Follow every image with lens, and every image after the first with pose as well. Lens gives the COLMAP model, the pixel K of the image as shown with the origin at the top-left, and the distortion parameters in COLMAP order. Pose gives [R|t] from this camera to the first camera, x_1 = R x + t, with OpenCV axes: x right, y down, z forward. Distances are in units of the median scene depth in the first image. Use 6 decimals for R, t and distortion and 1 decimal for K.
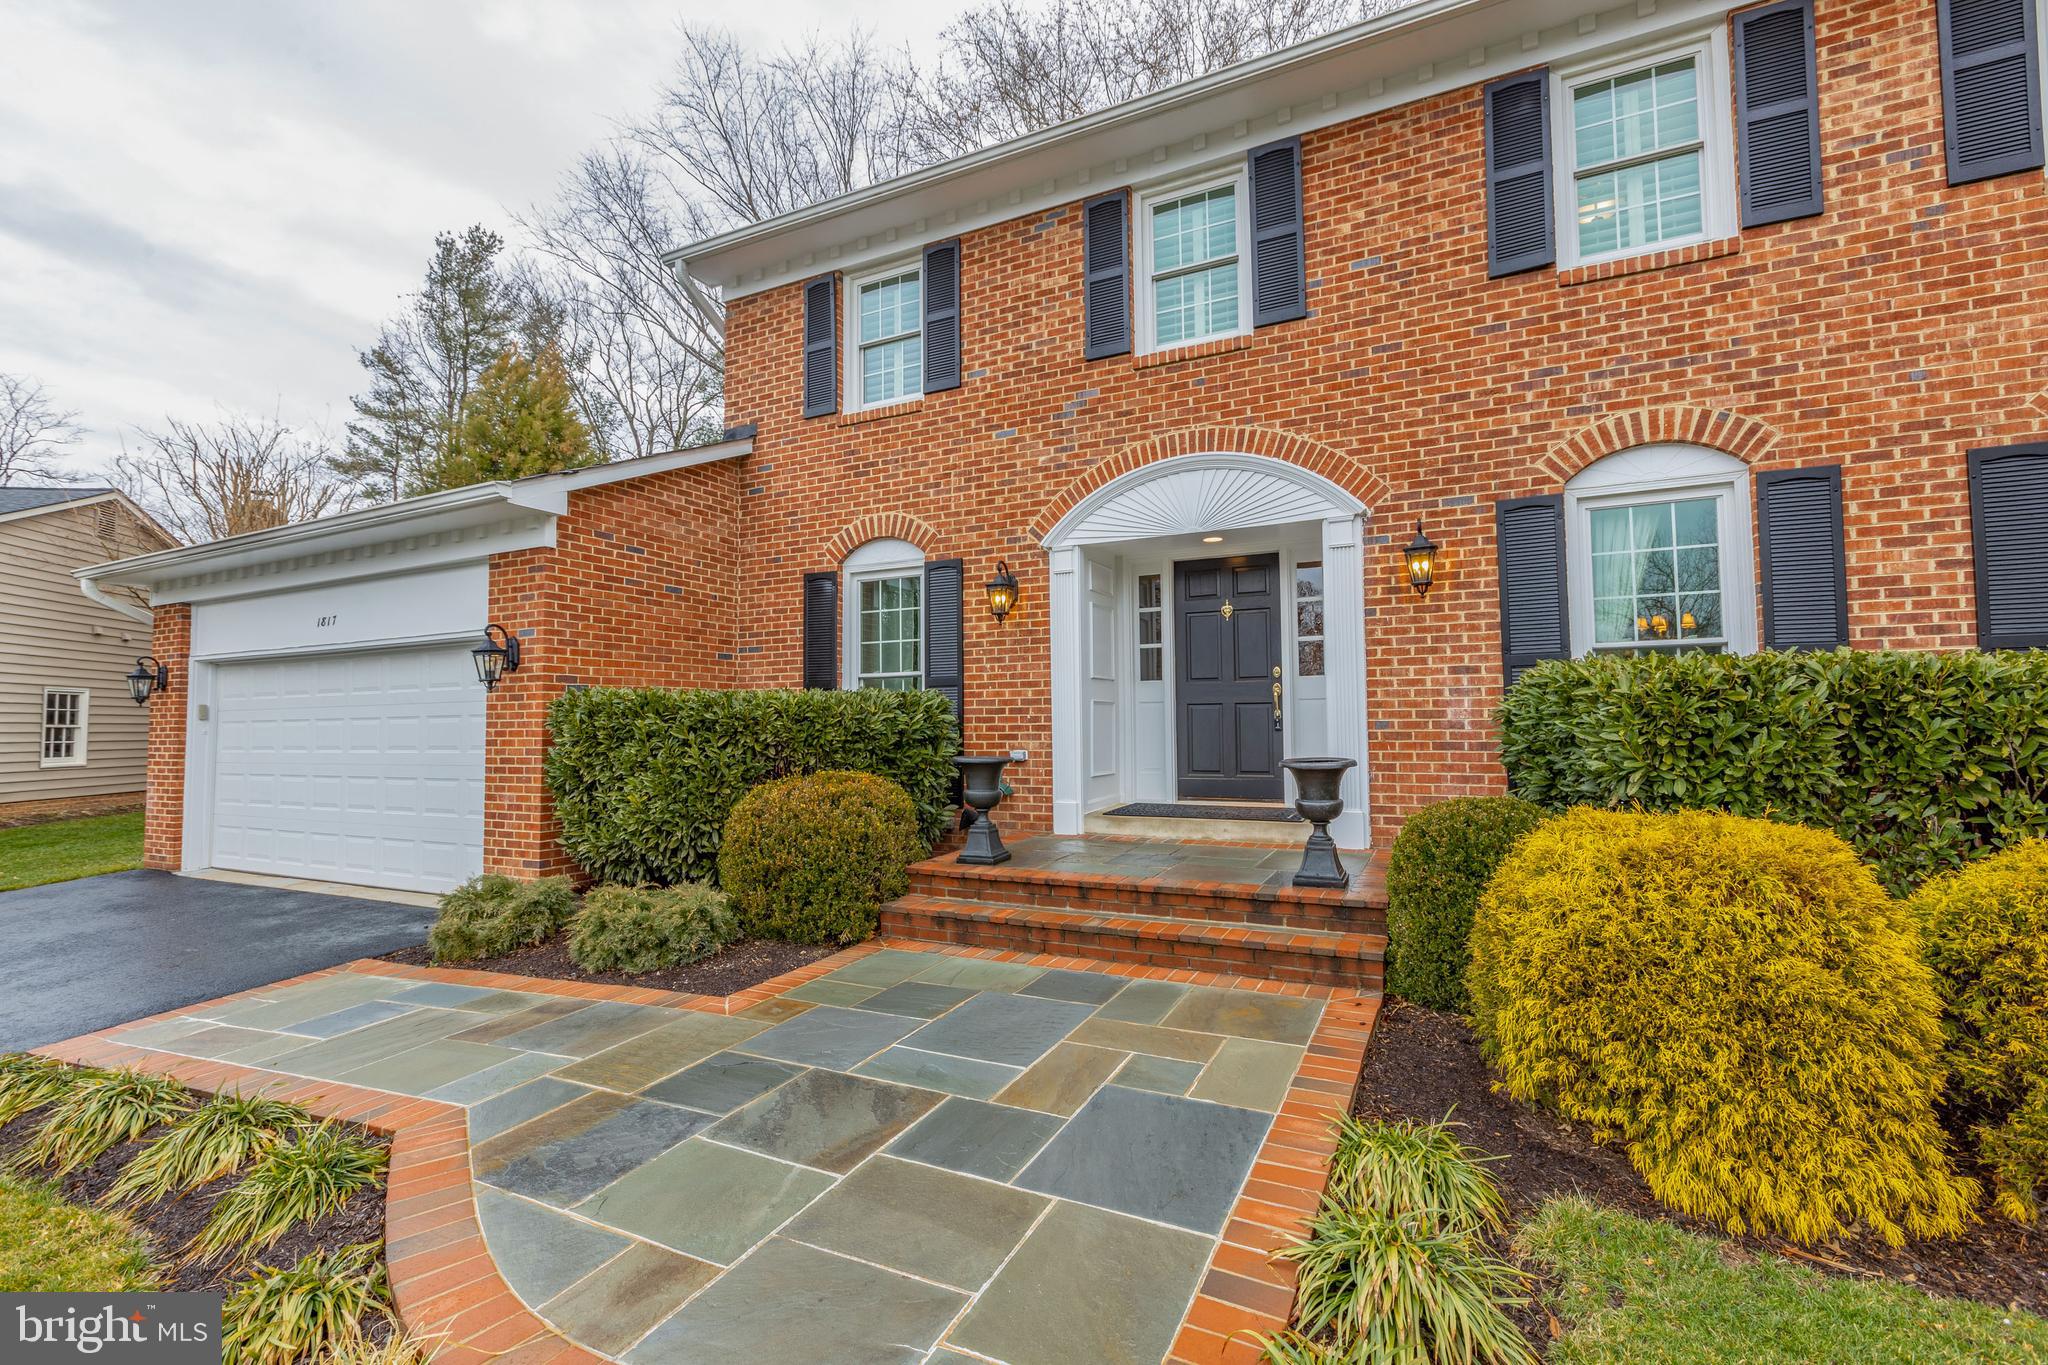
lens RADIAL K [[906.9, 0, 1025.3], [0, 906.9, 678.6], [0, 0, 1]] dist [0.005631, -0.004142]
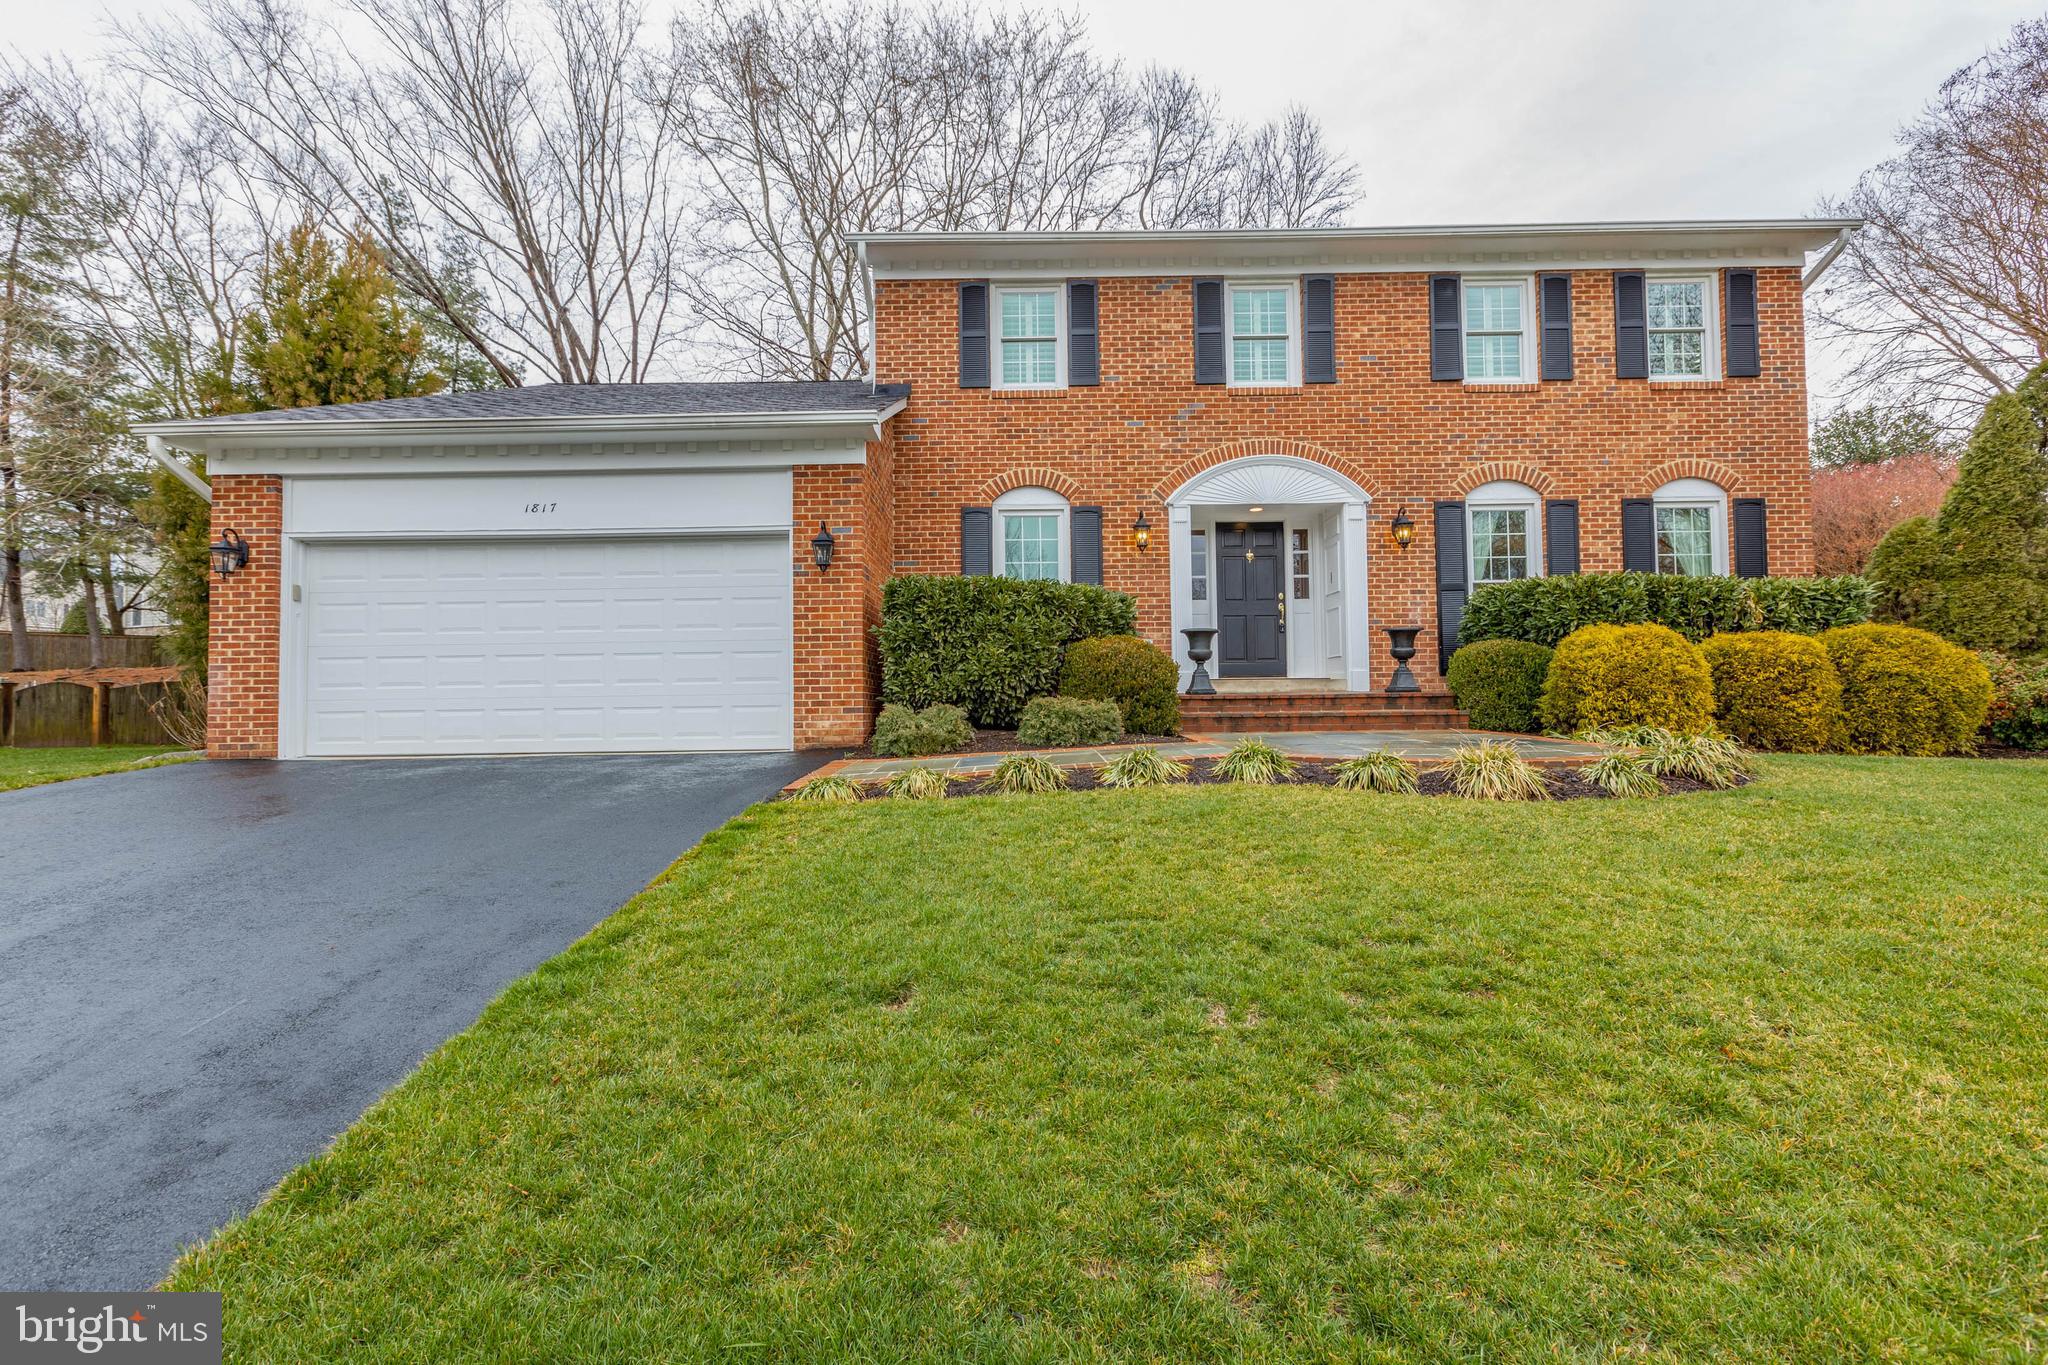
lens RADIAL K [[906.9, 0, 1025.3], [0, 906.9, 678.6], [0, 0, 1]] dist [0.005631, -0.004142]
pose [[0.896972, 0.015271, 0.441824, -0.872774], [-0.020332, 0.999771, 0.006721, 0.142679], [-0.441620, -0.015012, 0.897077, -0.252973]]
